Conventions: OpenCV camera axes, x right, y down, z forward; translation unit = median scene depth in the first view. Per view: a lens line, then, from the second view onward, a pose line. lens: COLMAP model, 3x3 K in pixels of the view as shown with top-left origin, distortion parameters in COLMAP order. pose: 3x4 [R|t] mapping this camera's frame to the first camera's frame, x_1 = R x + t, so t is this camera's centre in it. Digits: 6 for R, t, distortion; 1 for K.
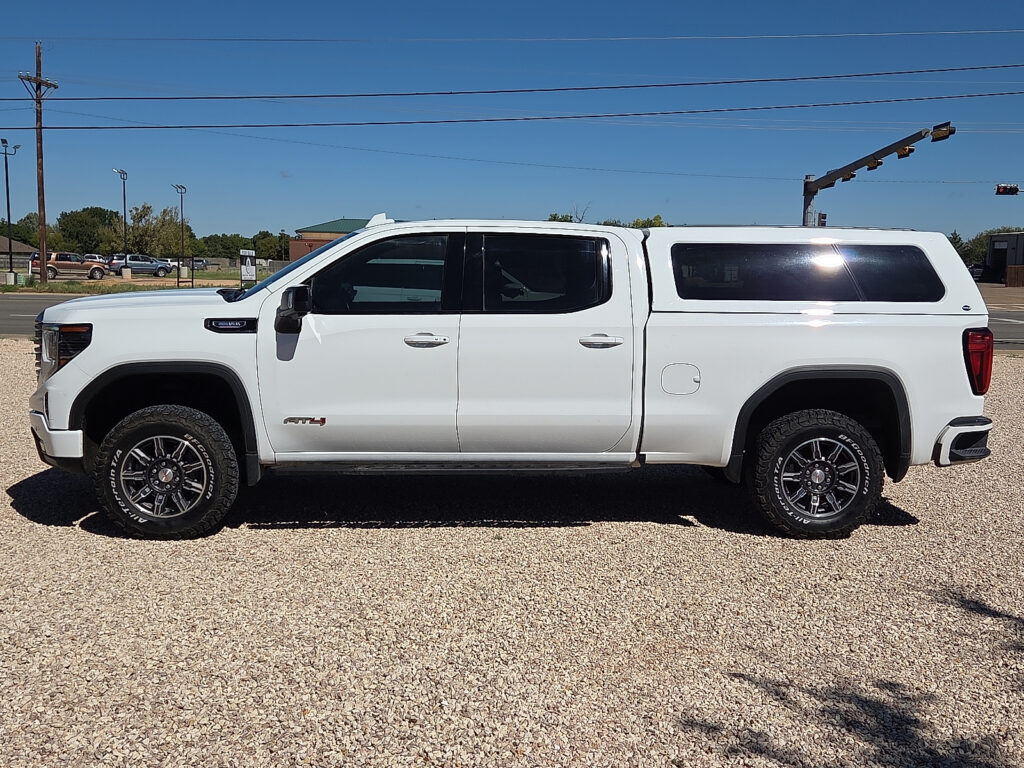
lens RADIAL K [[1120.2, 0, 512.0], [0, 1120.2, 384.0], [0, 0, 1]] dist [0.062068, -0.029437]
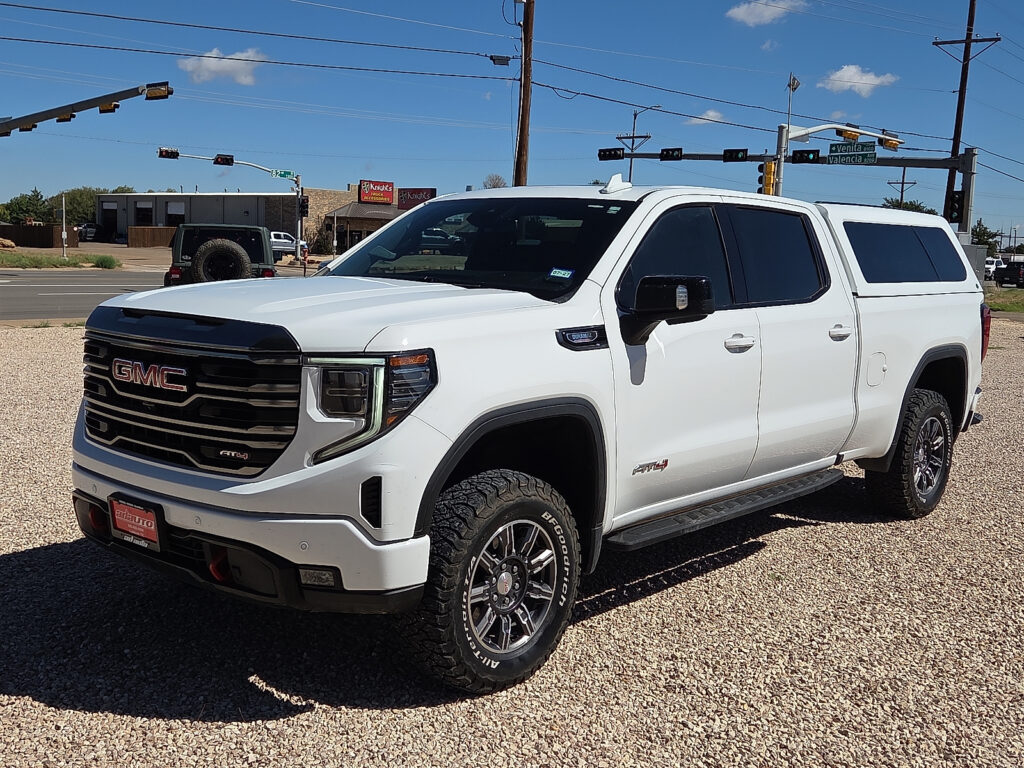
lens RADIAL K [[1120.2, 0, 512.0], [0, 1120.2, 384.0], [0, 0, 1]] dist [0.062068, -0.029437]
pose [[0.706856, -0.082947, 0.702477, -0.736094], [0.057478, 0.996552, 0.059834, -0.066467], [-0.705018, -0.001917, 0.709187, 0.560039]]
